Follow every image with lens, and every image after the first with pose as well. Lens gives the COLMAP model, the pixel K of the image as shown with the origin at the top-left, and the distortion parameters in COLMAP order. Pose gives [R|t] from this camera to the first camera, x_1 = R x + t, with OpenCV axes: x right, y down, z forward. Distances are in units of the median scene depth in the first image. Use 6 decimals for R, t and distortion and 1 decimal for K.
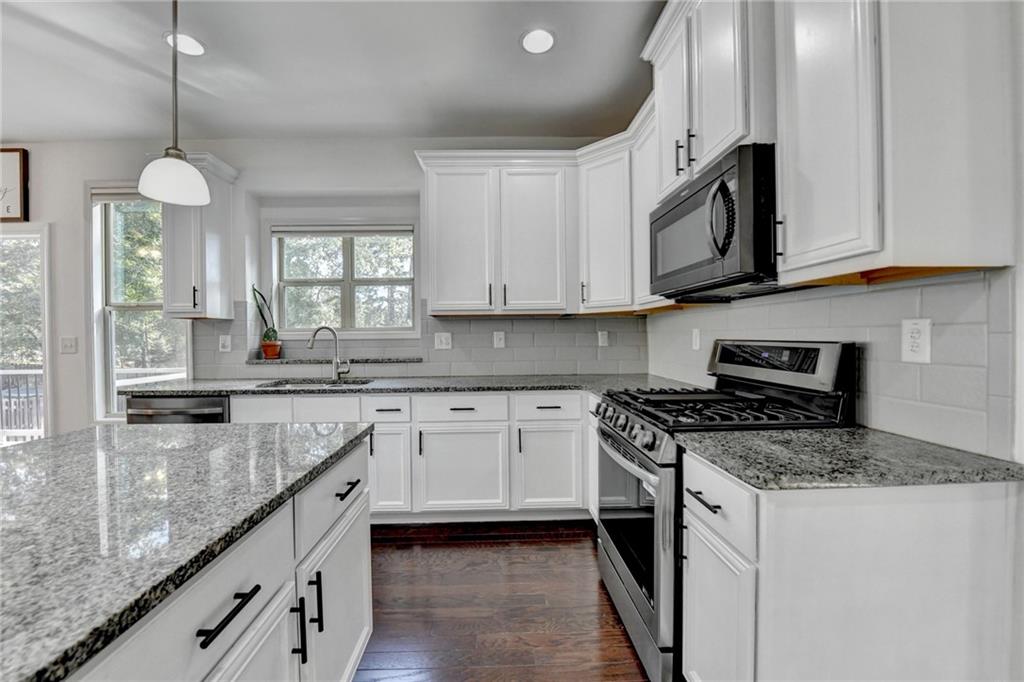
lens RADIAL K [[416.6, 0, 491.2], [0, 416.6, 337.5], [0, 0, 1]] dist [-0.013657, -0.002513]
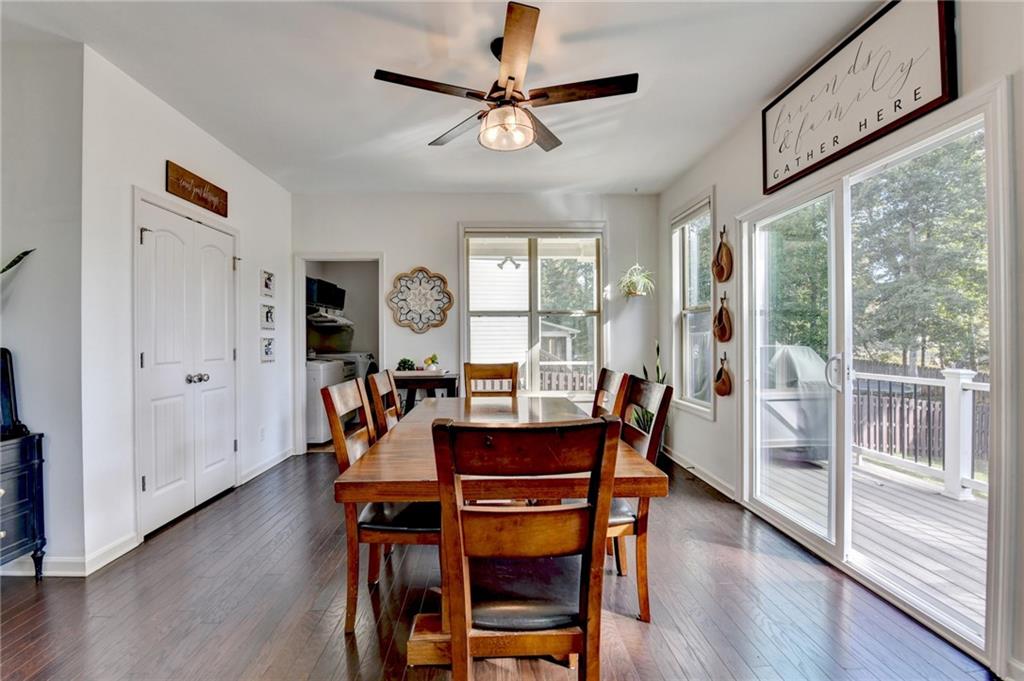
lens RADIAL K [[415.7, 0, 498.8], [0, 415.7, 337.9], [0, 0, 1]] dist [-0.012773, -0.002575]
pose [[0.006884, 0.007271, -0.999950, -0.642932], [0.000829, 0.999973, 0.007277, 0.005566], [0.999976, -0.000879, 0.006877, 0.433669]]
